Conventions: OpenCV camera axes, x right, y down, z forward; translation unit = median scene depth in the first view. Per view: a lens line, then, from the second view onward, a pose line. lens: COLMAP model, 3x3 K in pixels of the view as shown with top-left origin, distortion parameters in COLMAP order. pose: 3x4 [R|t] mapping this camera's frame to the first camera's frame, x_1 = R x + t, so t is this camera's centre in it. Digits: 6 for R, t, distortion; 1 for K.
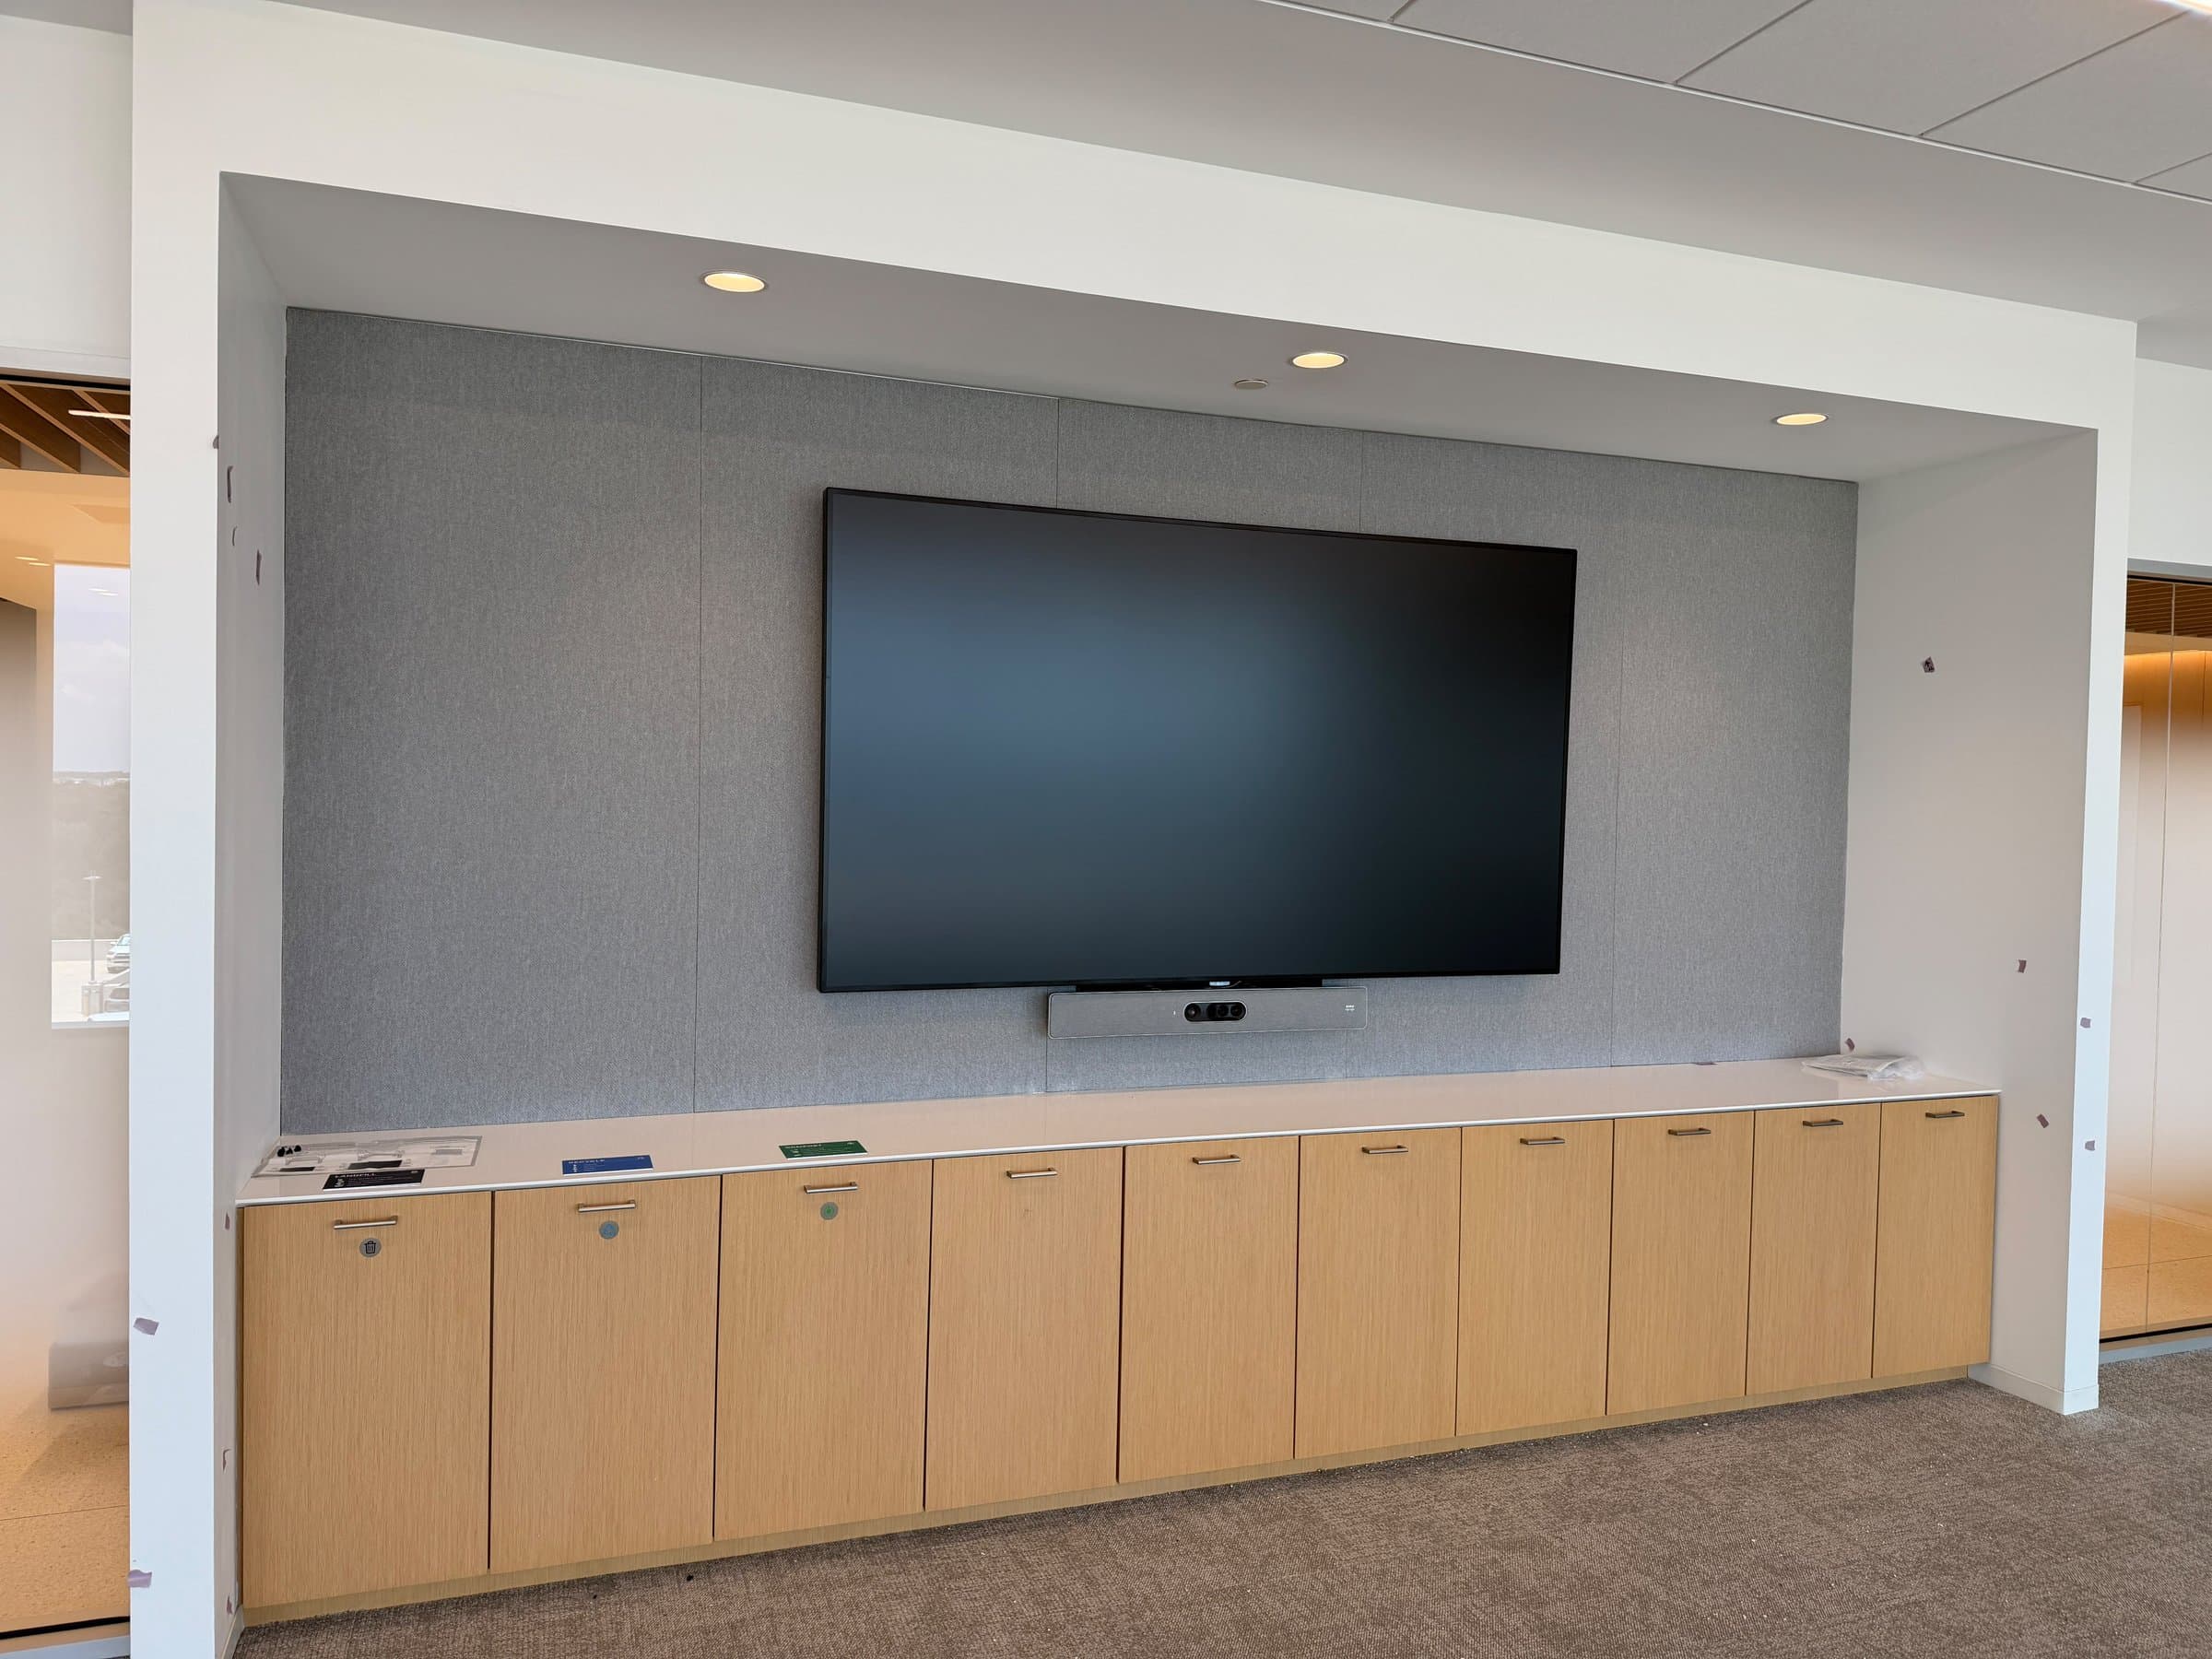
lens RADIAL K [[1555.5, 0, 1106.0], [0, 1555.5, 829.5], [0, 0, 1]] dist [0.031825, -0.039355]
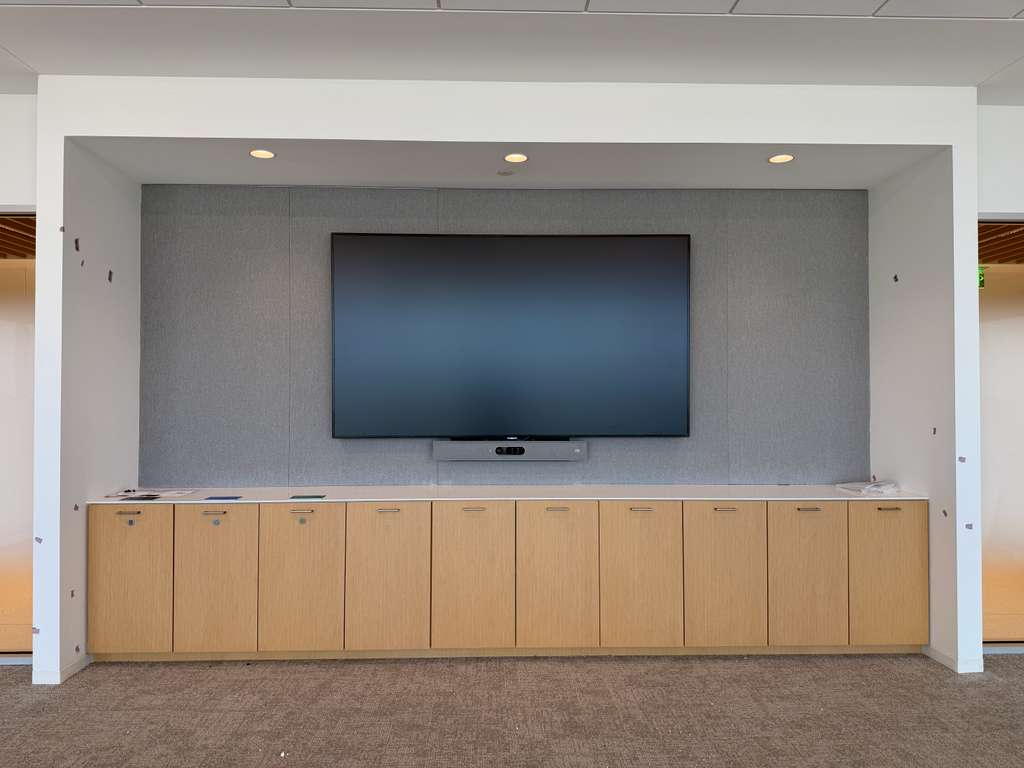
lens RADIAL K [[720.1, 0, 512.0], [0, 720.1, 384.0], [0, 0, 1]] dist [0.031825, -0.039355]
pose [[0.948751, -0.026312, -0.314928, 0.421443], [0.012089, 0.998820, -0.047030, 0.072957], [0.315794, 0.040813, 0.947950, 0.011377]]
